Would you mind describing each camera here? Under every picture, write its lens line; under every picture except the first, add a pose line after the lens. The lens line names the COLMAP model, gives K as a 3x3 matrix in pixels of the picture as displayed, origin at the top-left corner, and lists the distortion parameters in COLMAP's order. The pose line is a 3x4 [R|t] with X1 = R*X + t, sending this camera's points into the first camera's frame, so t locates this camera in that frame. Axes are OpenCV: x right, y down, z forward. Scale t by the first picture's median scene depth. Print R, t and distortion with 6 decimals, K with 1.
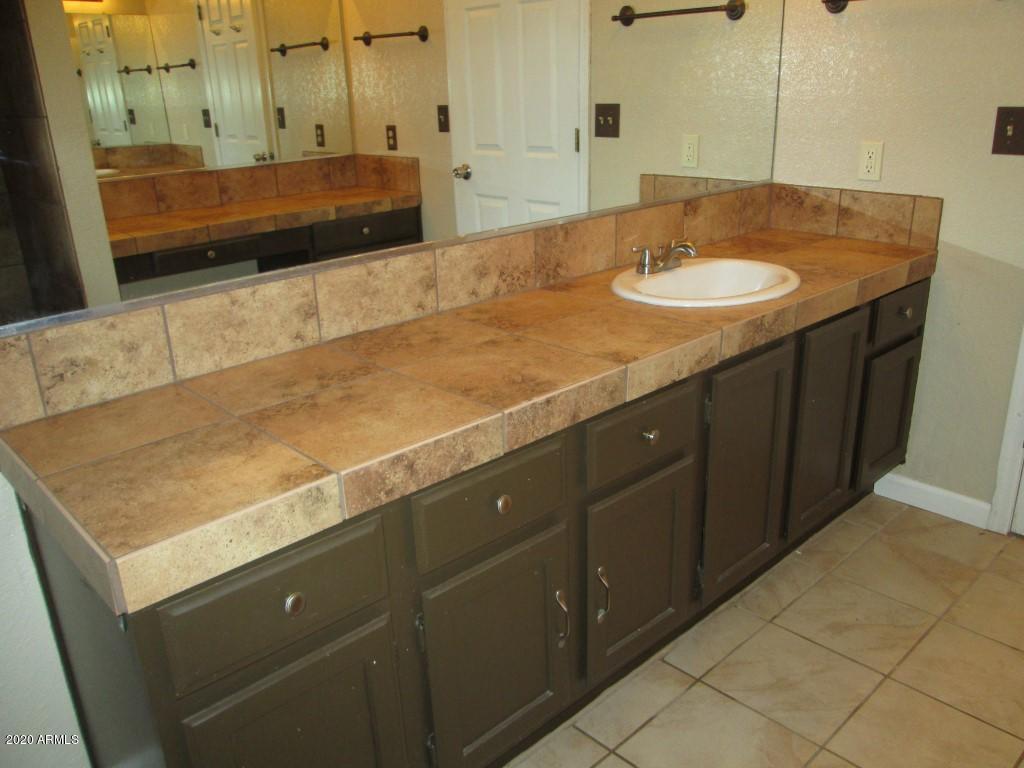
lens RADIAL K [[845.7, 0, 511.0], [0, 845.7, 390.4], [0, 0, 1]] dist [-0.068956, 0.045313]
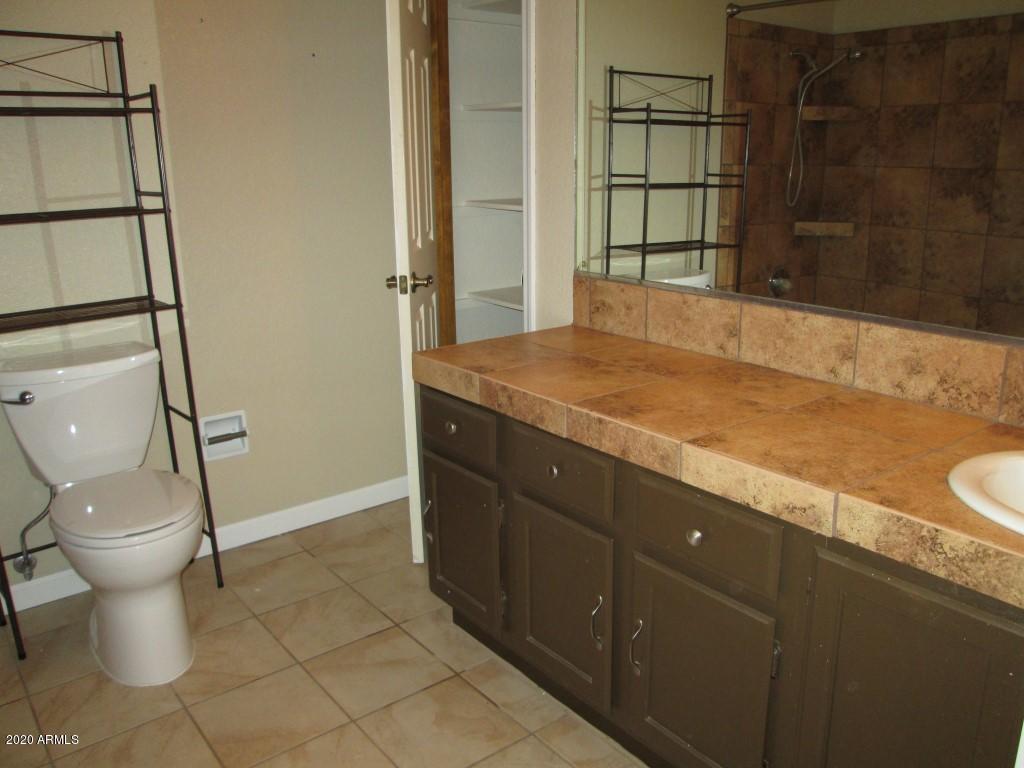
lens RADIAL K [[845.7, 0, 510.8], [0, 845.7, 382.5], [0, 0, 1]] dist [-0.068956, 0.045313]
pose [[-0.082444, 0.298076, -0.950975, 1.011640], [-0.337689, 0.889419, 0.308058, -0.309804], [0.937640, 0.346532, 0.027330, 0.734738]]
